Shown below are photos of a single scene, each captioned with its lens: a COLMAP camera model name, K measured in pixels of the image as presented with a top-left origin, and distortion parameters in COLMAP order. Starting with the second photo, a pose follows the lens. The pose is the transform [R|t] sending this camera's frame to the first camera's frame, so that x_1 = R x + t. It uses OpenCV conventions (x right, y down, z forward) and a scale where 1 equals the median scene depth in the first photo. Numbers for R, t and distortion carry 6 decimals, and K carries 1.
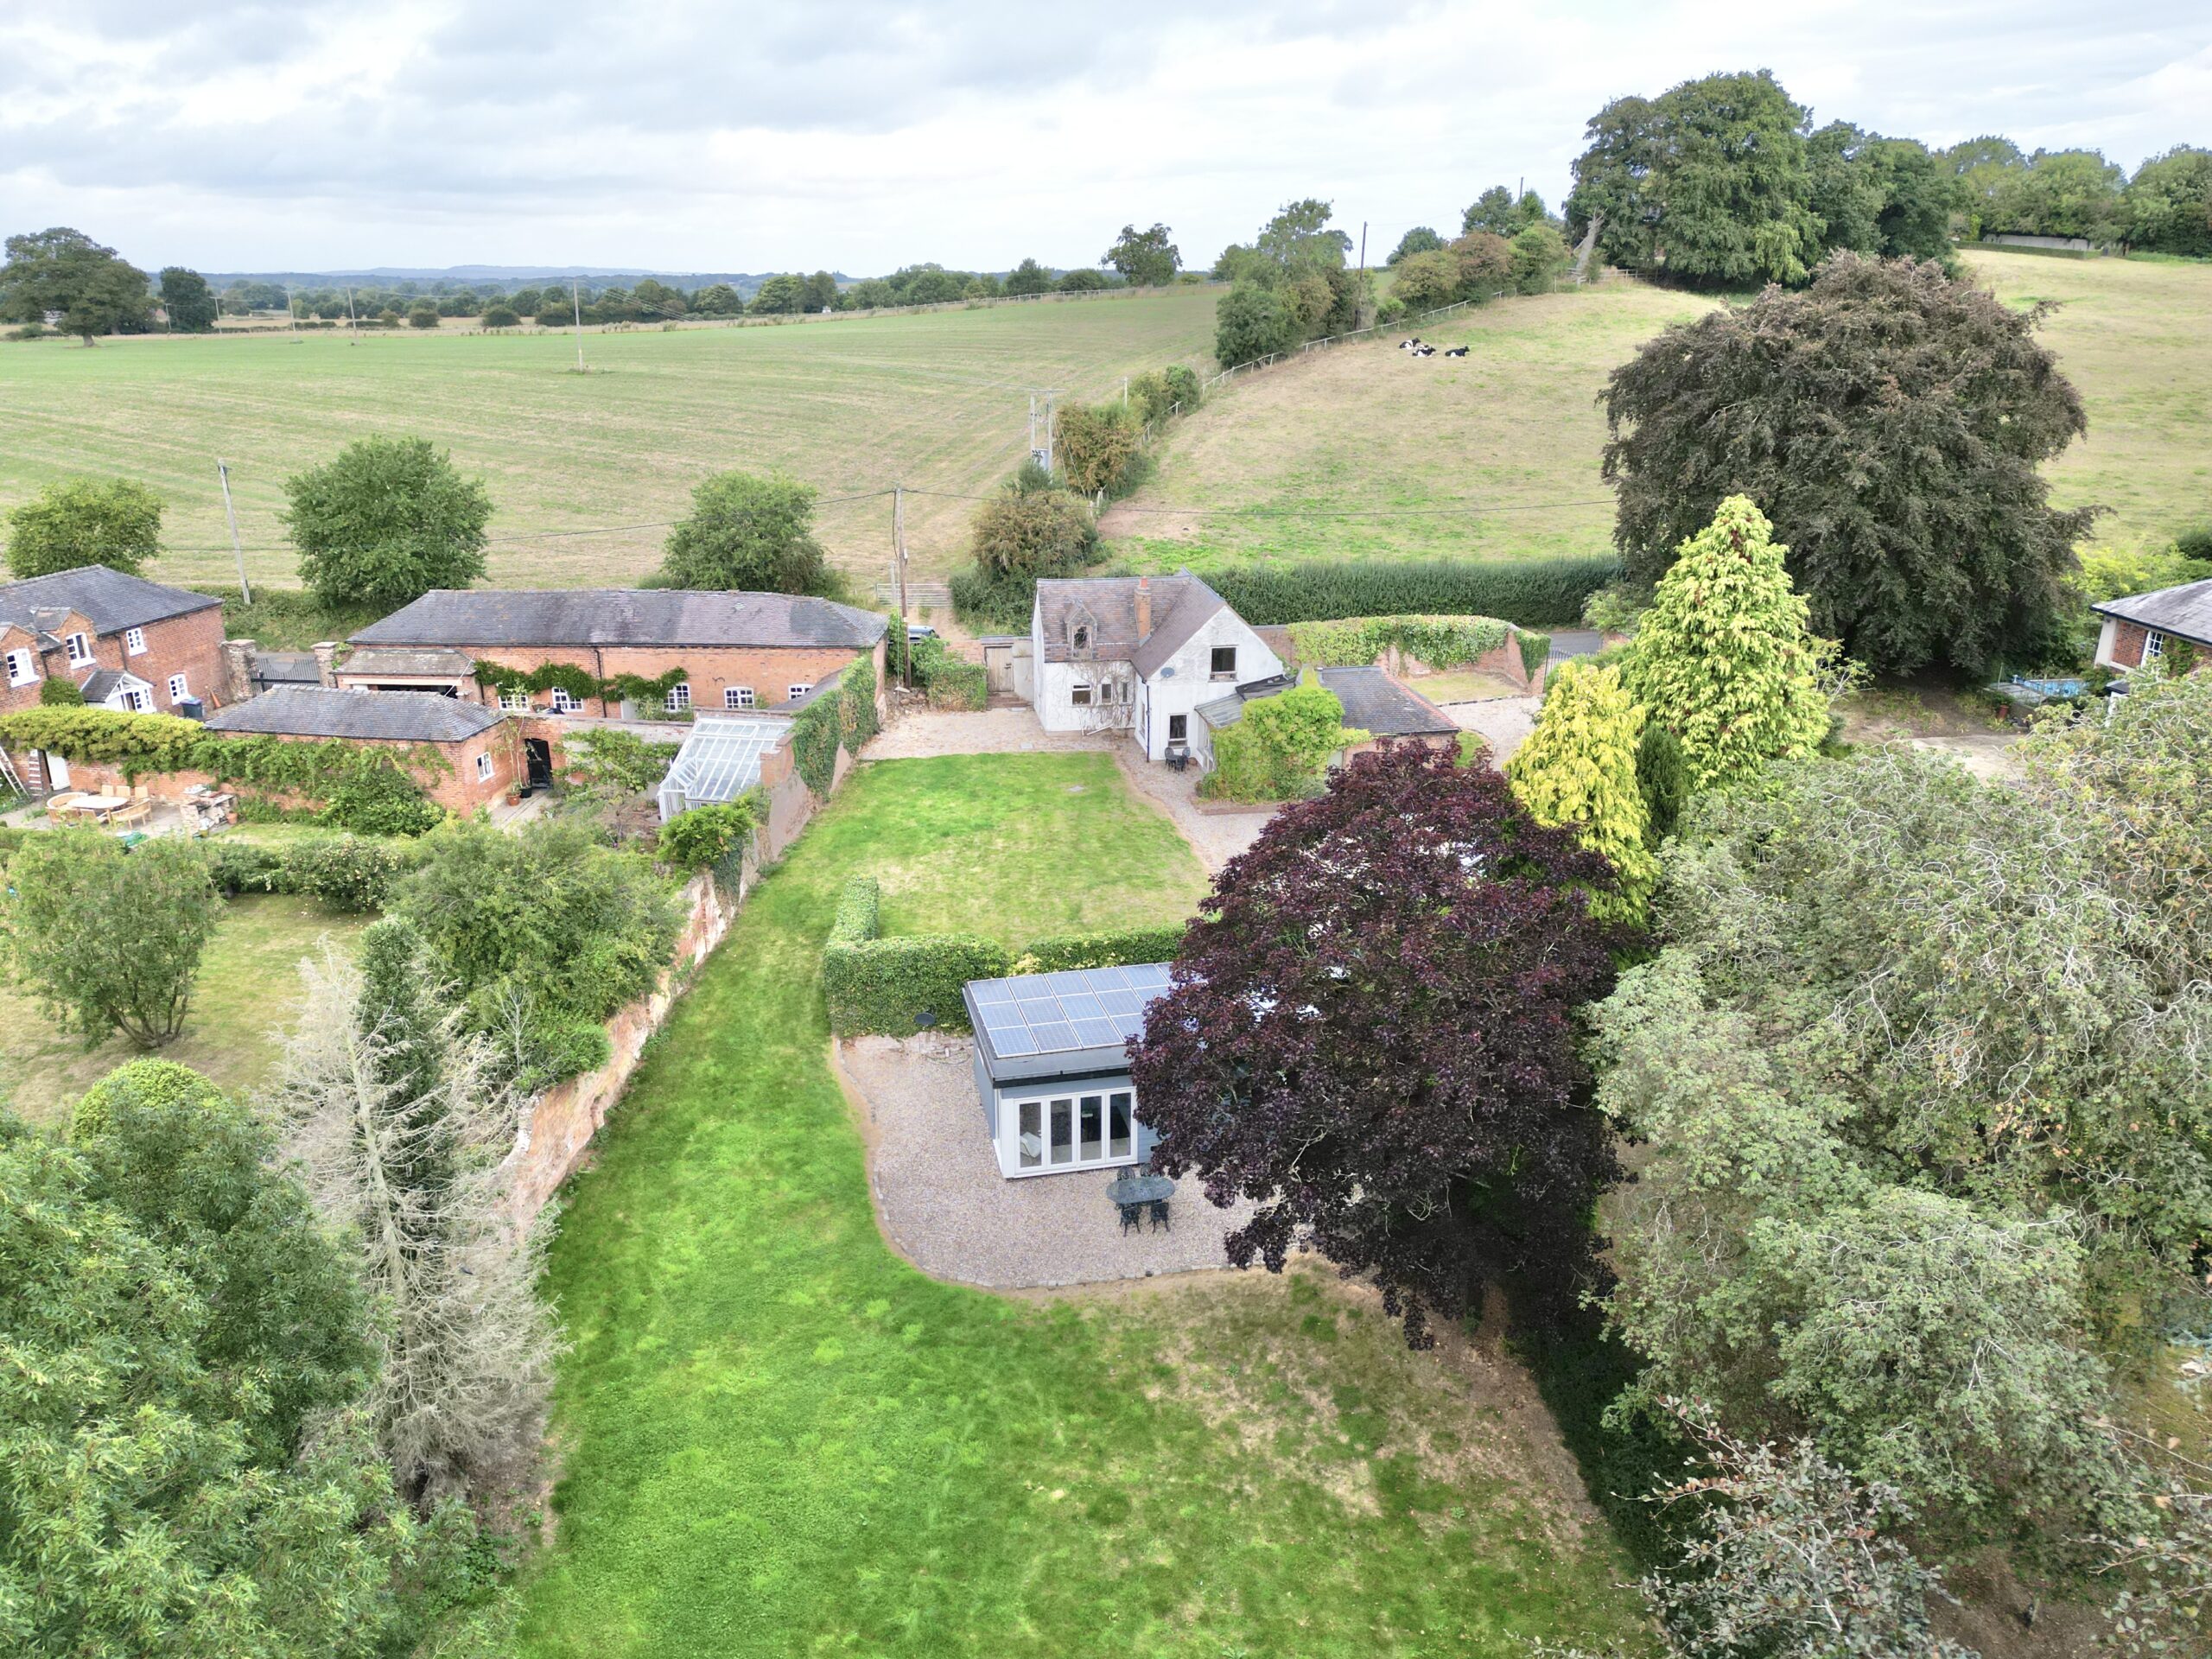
lens RADIAL K [[1541.9, 0, 1102.0], [0, 1541.9, 838.3], [0, 0, 1]] dist [0.076460, -0.068610]
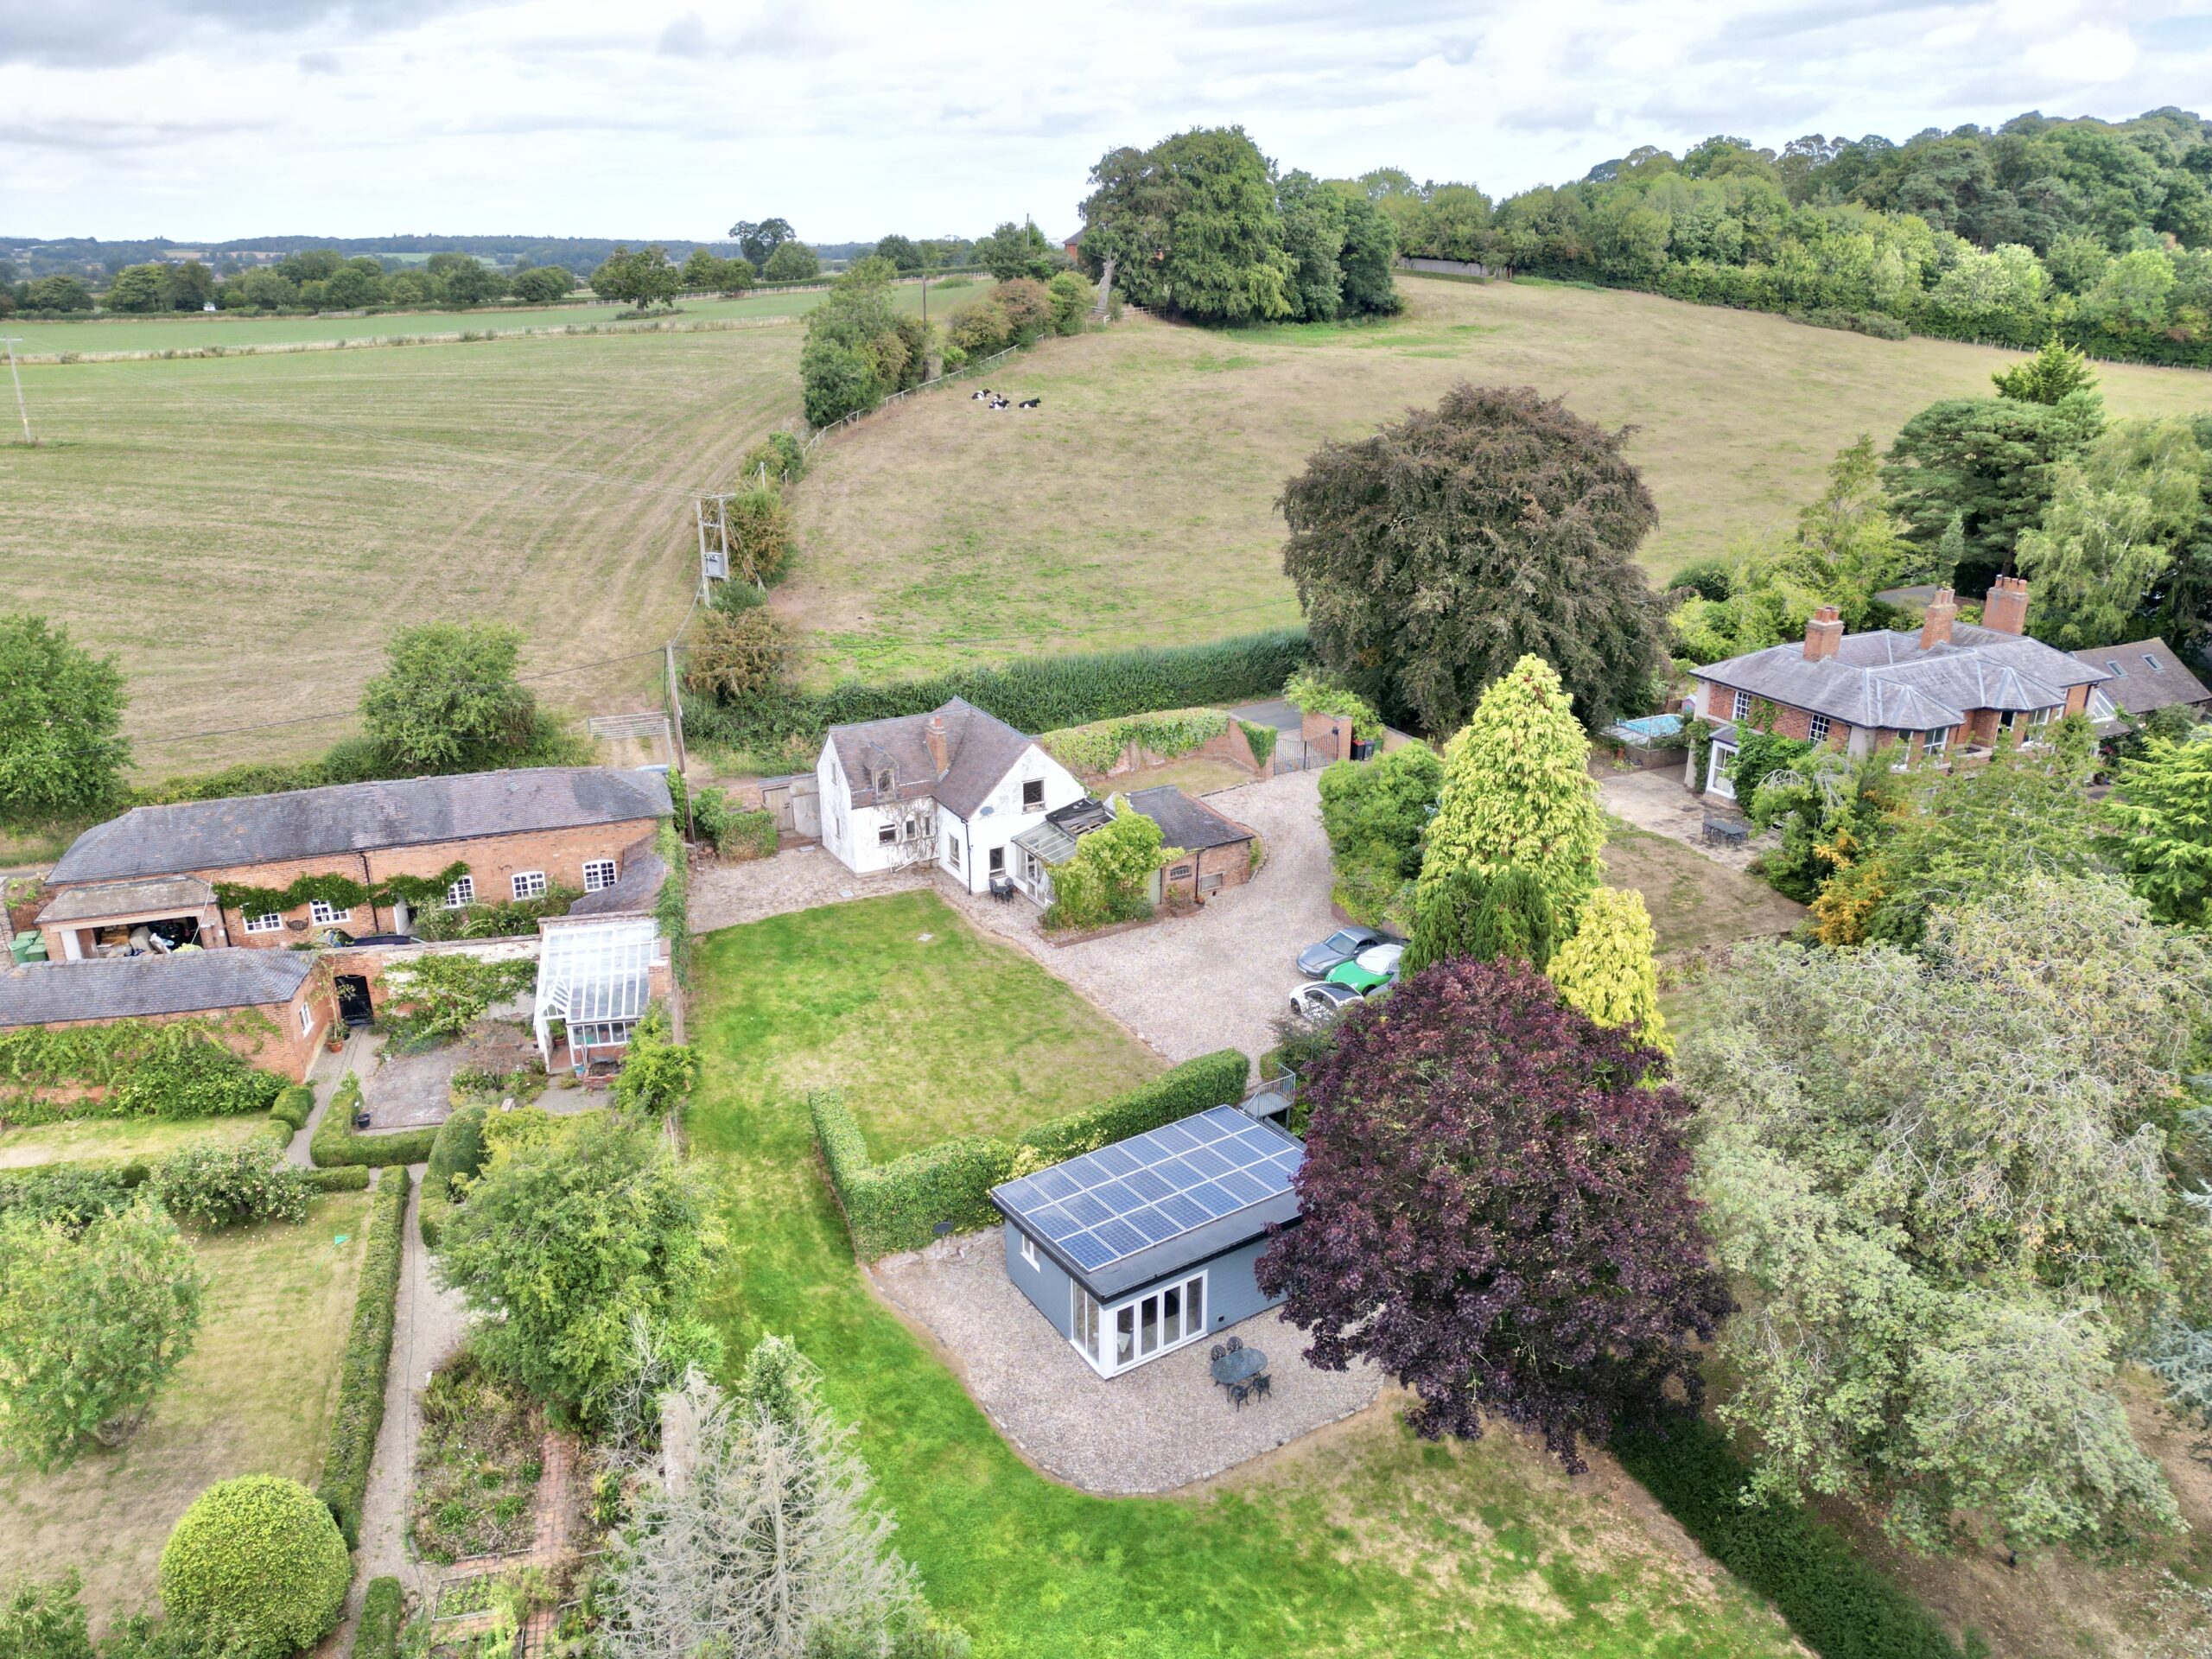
lens RADIAL K [[1541.9, 0, 1102.0], [0, 1541.9, 838.3], [0, 0, 1]] dist [0.076460, -0.068610]
pose [[0.938024, -0.127338, 0.322328, -0.211575], [0.121073, 0.991857, 0.039497, -0.114545], [-0.324733, 0.001976, 0.945804, -0.017926]]
